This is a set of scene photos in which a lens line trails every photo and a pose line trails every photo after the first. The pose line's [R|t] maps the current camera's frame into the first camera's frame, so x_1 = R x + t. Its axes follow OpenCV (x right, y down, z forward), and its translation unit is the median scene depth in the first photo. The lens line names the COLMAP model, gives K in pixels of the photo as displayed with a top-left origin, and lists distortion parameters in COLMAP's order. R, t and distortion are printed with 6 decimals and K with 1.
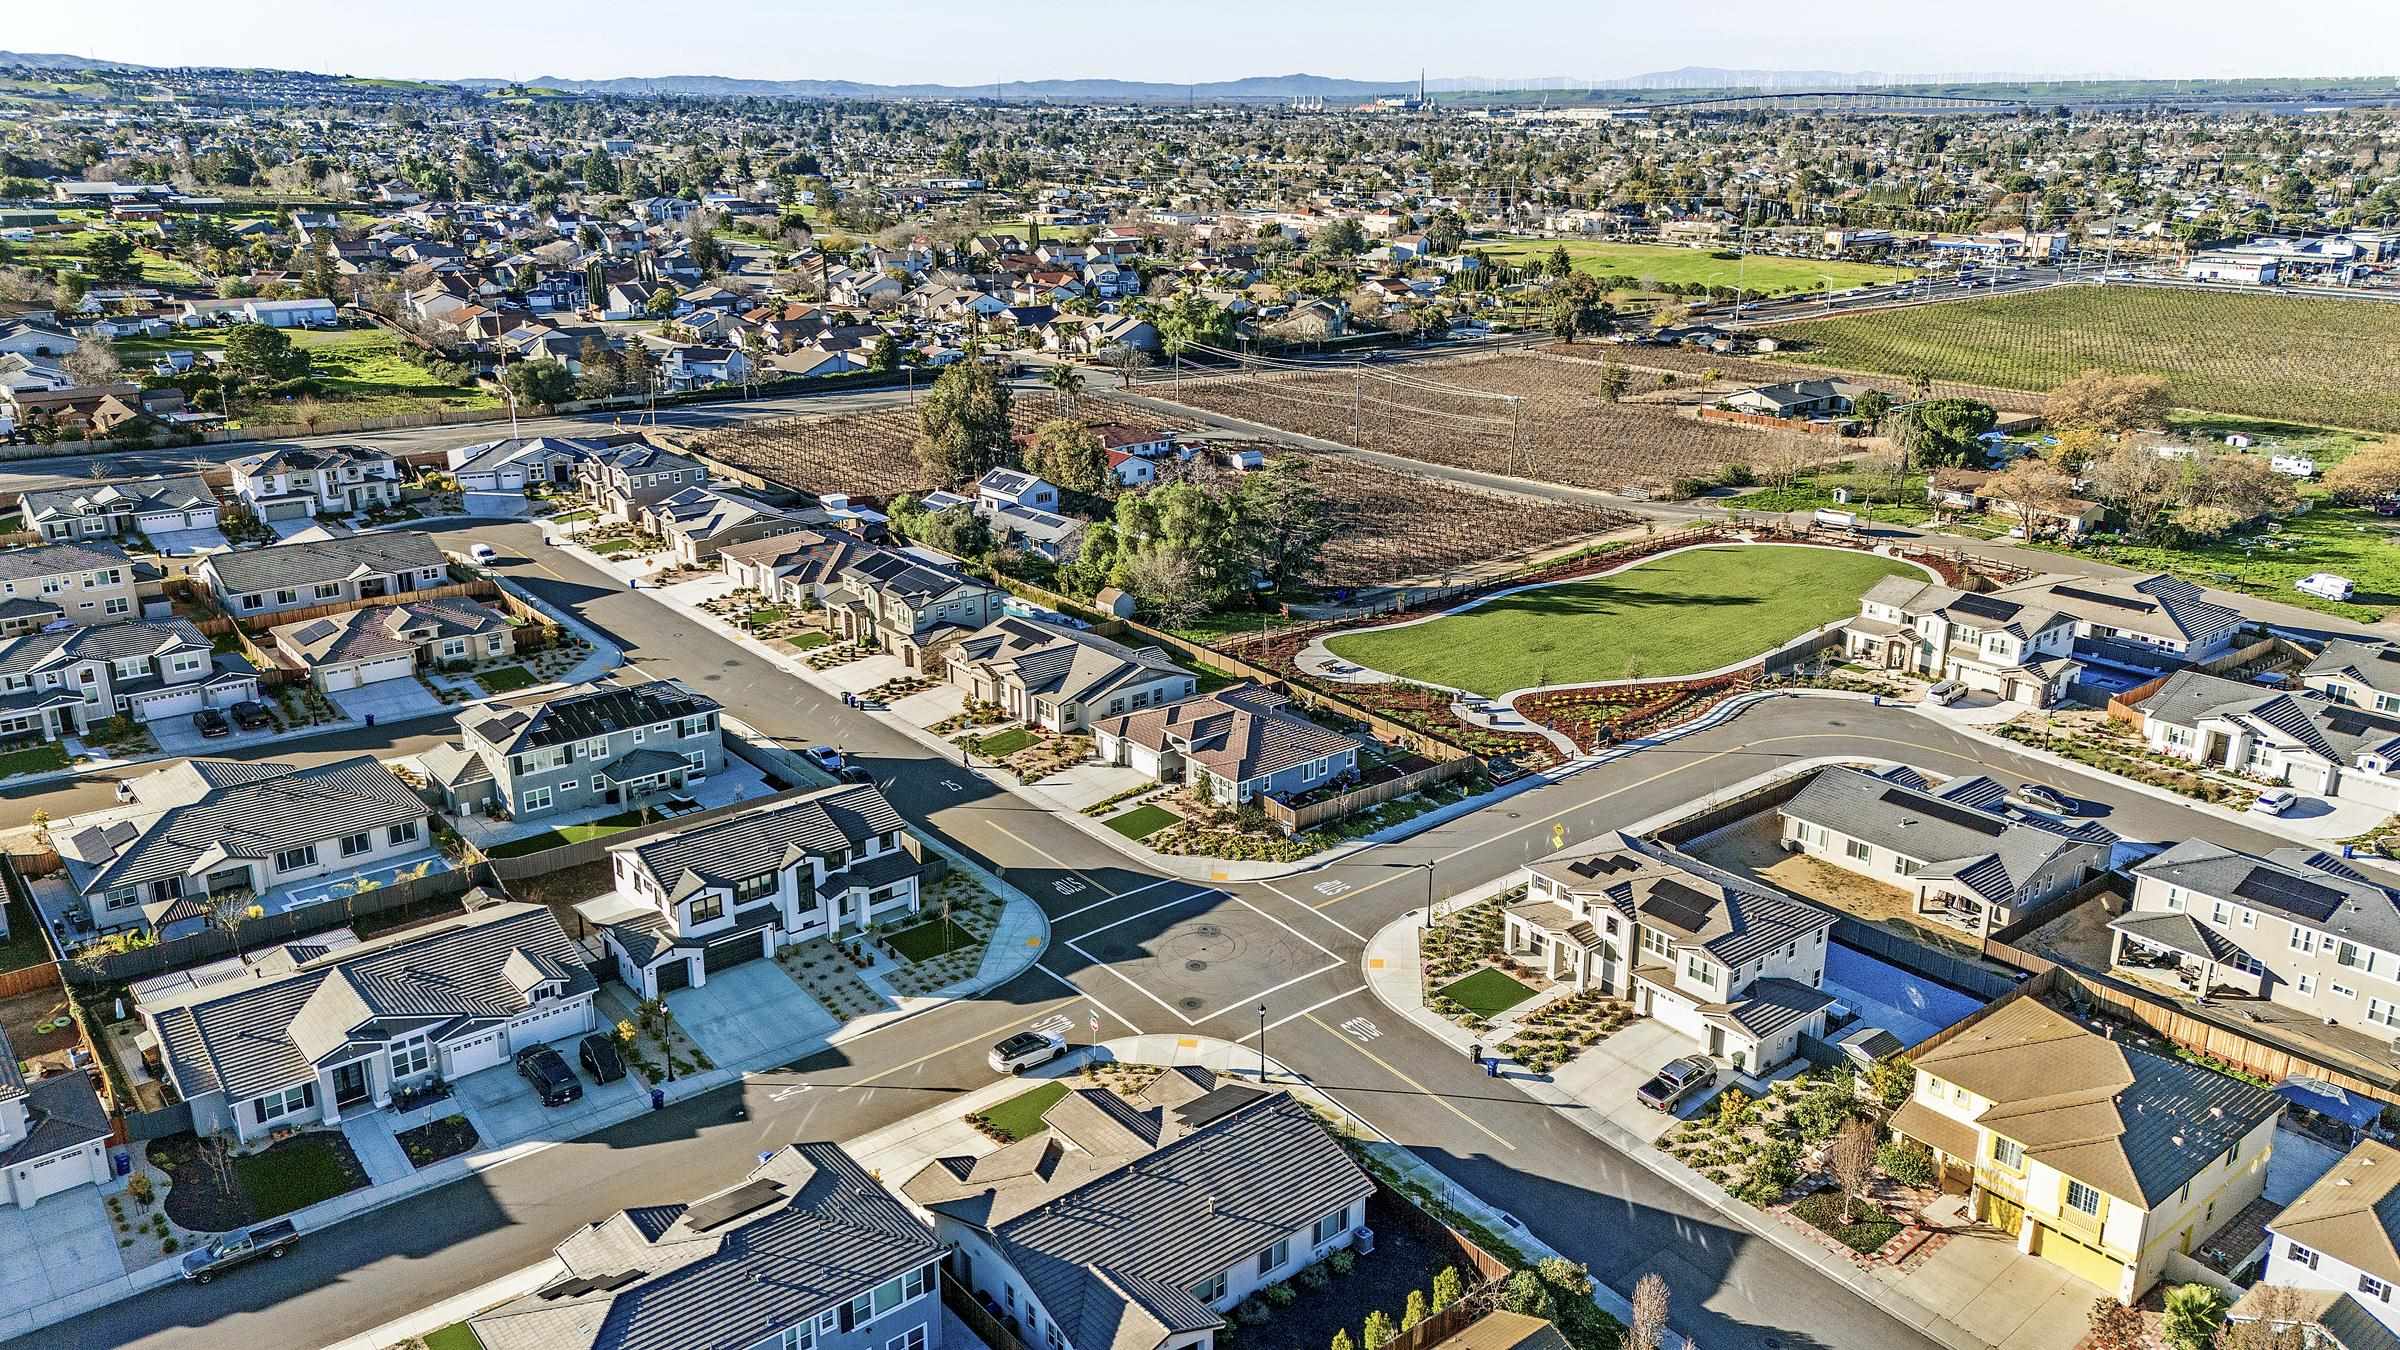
lens RADIAL K [[1749.7, 0, 1207.2], [0, 1749.7, 675.0], [0, 0, 1]] dist [0.106448, -0.052195]
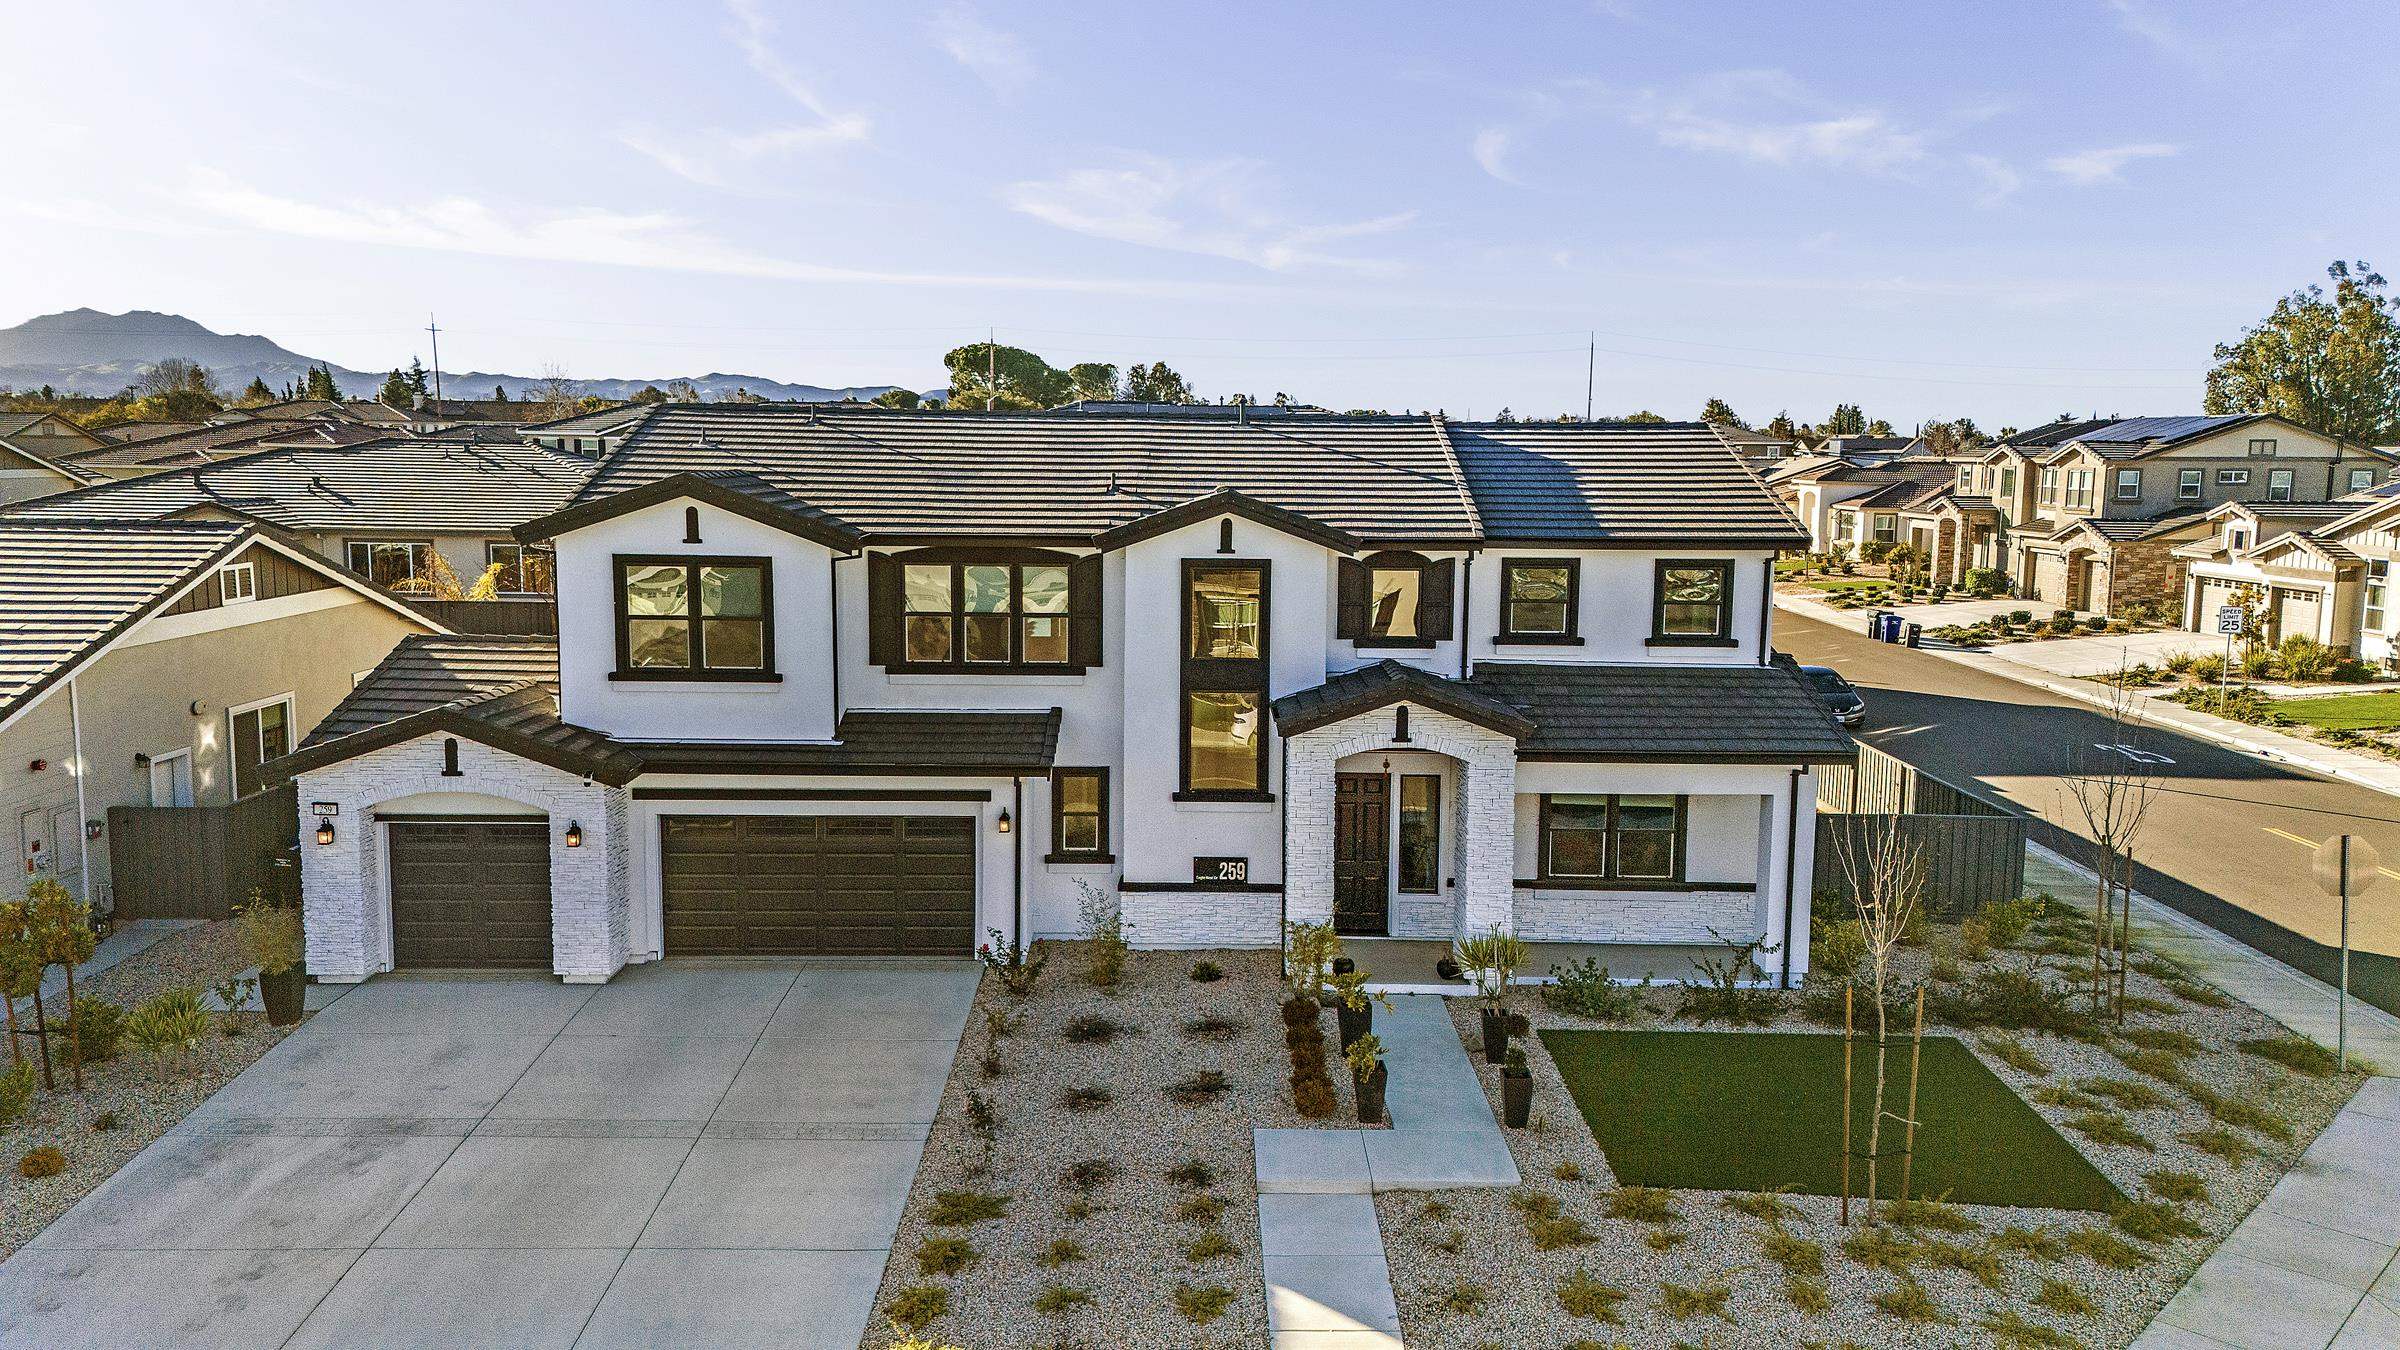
lens RADIAL K [[1749.7, 0, 1204.6], [0, 1749.7, 678.9], [0, 0, 1]] dist [0.106448, -0.052195]
pose [[0.776343, 0.090604, -0.623764, -0.080614], [-0.208283, 0.970900, -0.118204, 0.115447], [0.594903, 0.221686, 0.772623, 0.667769]]
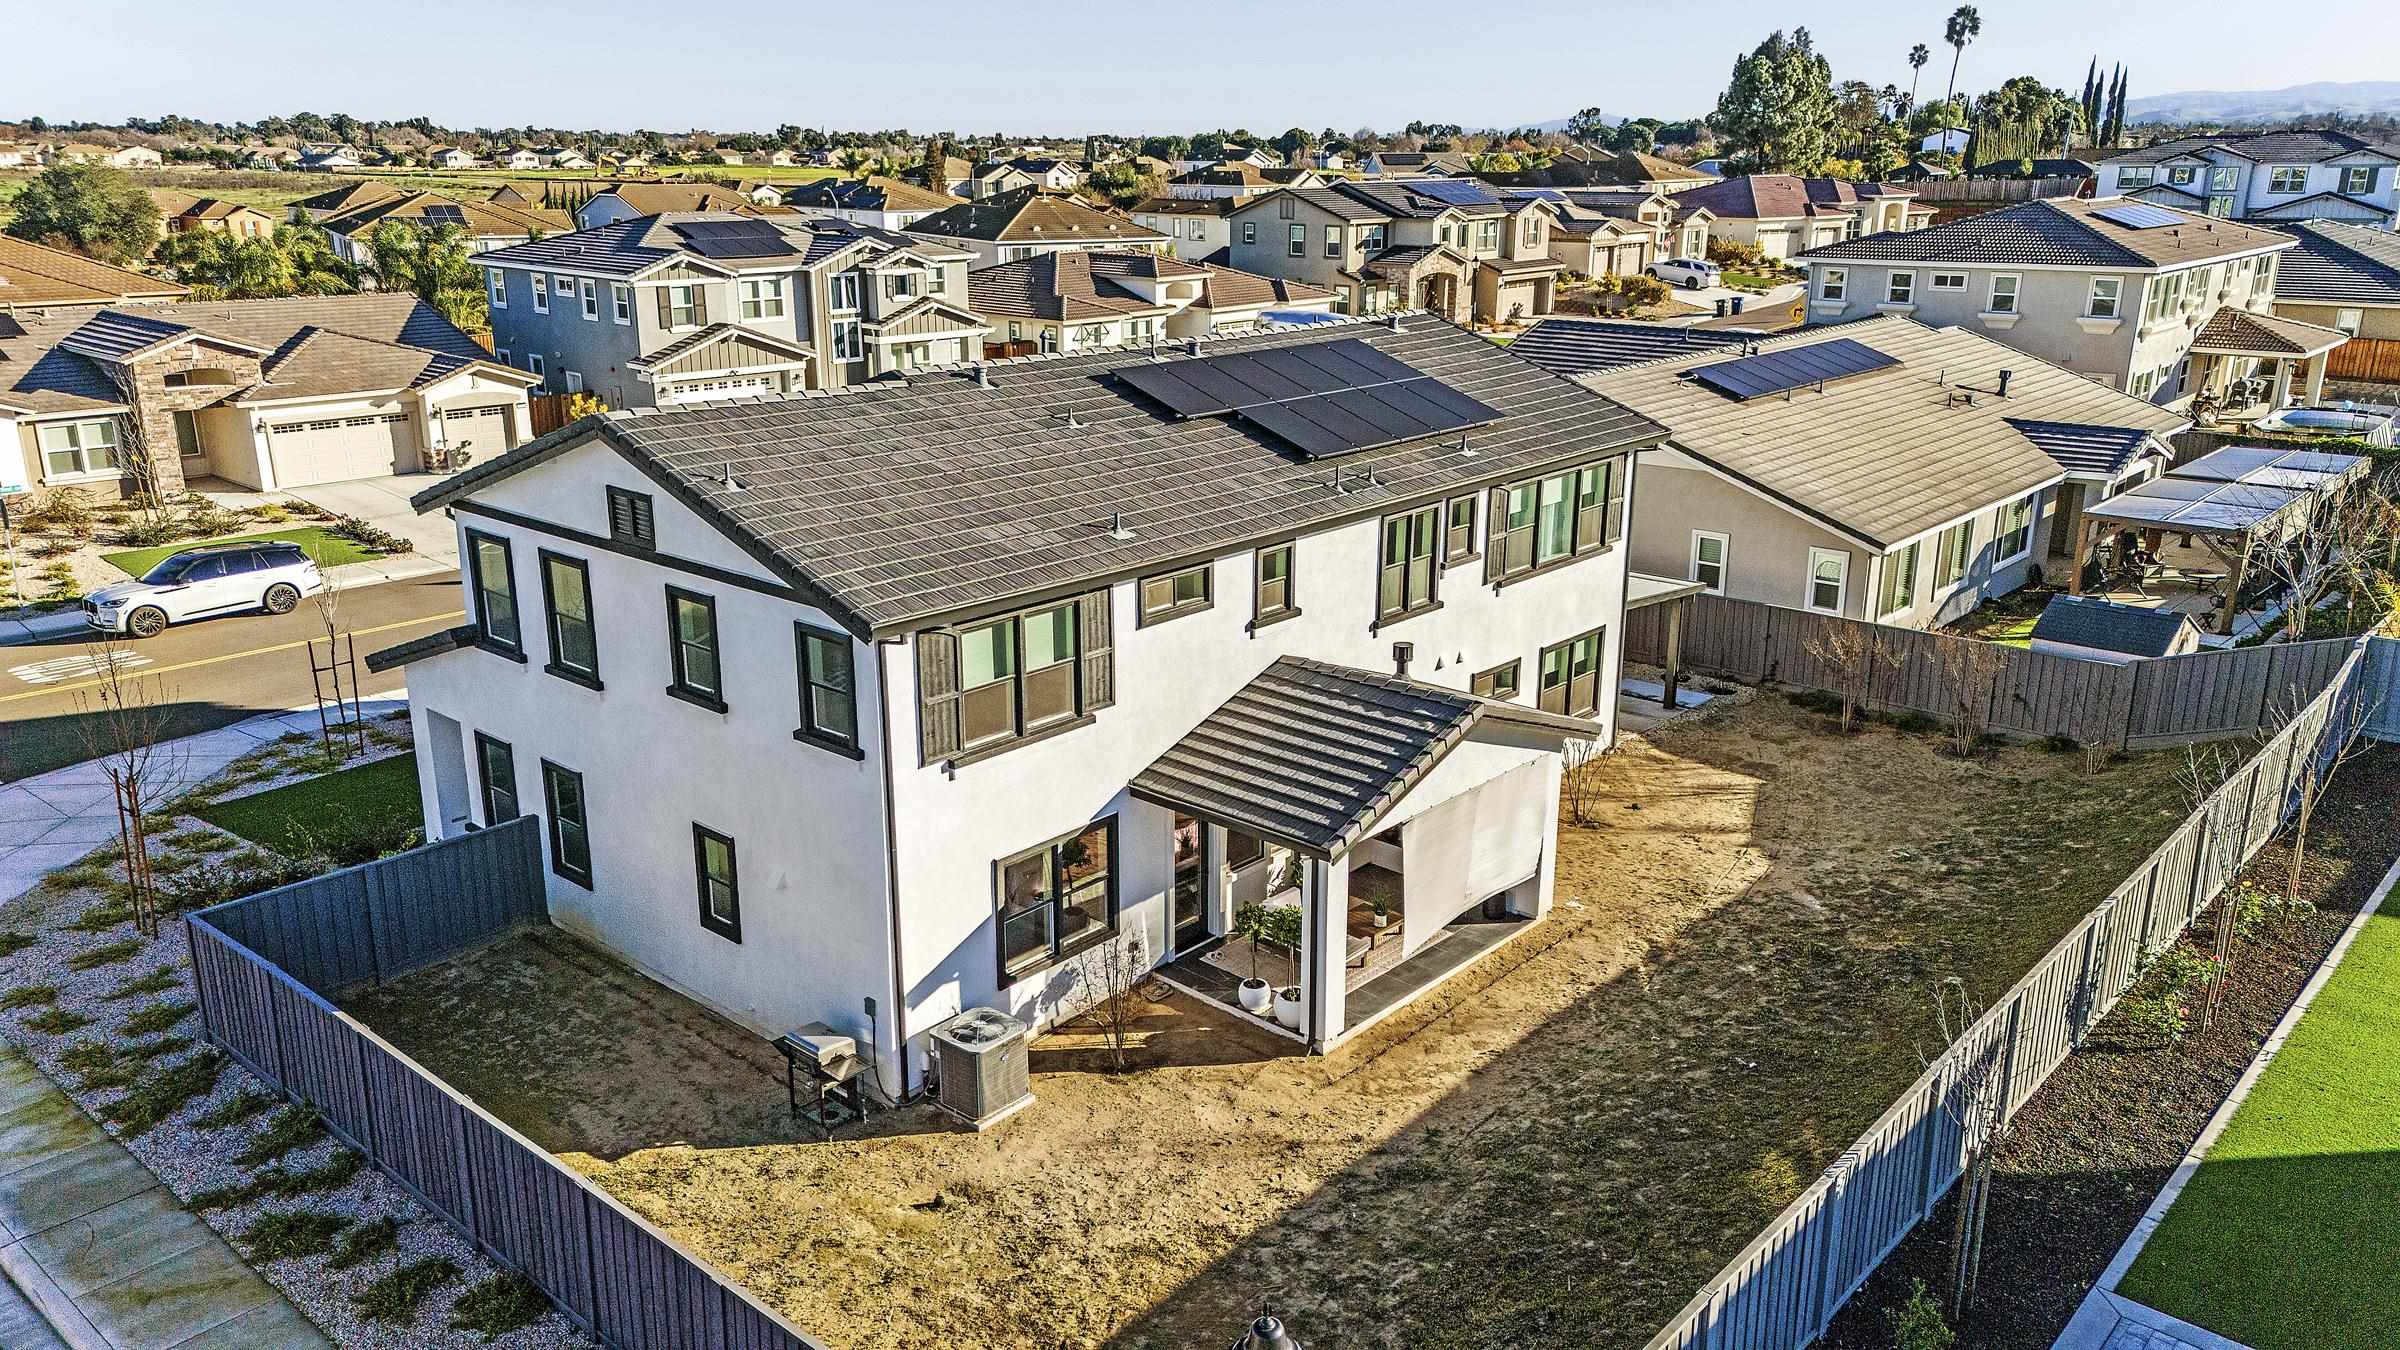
lens RADIAL K [[1749.7, 0, 1193.9], [0, 1749.7, 689.9], [0, 0, 1]] dist [0.106448, -0.052195]
pose [[-0.988298, 0.039692, -0.147279, -0.187262], [-0.053641, 0.813438, 0.579173, -0.012577], [0.142791, 0.580296, -0.801790, 0.978023]]
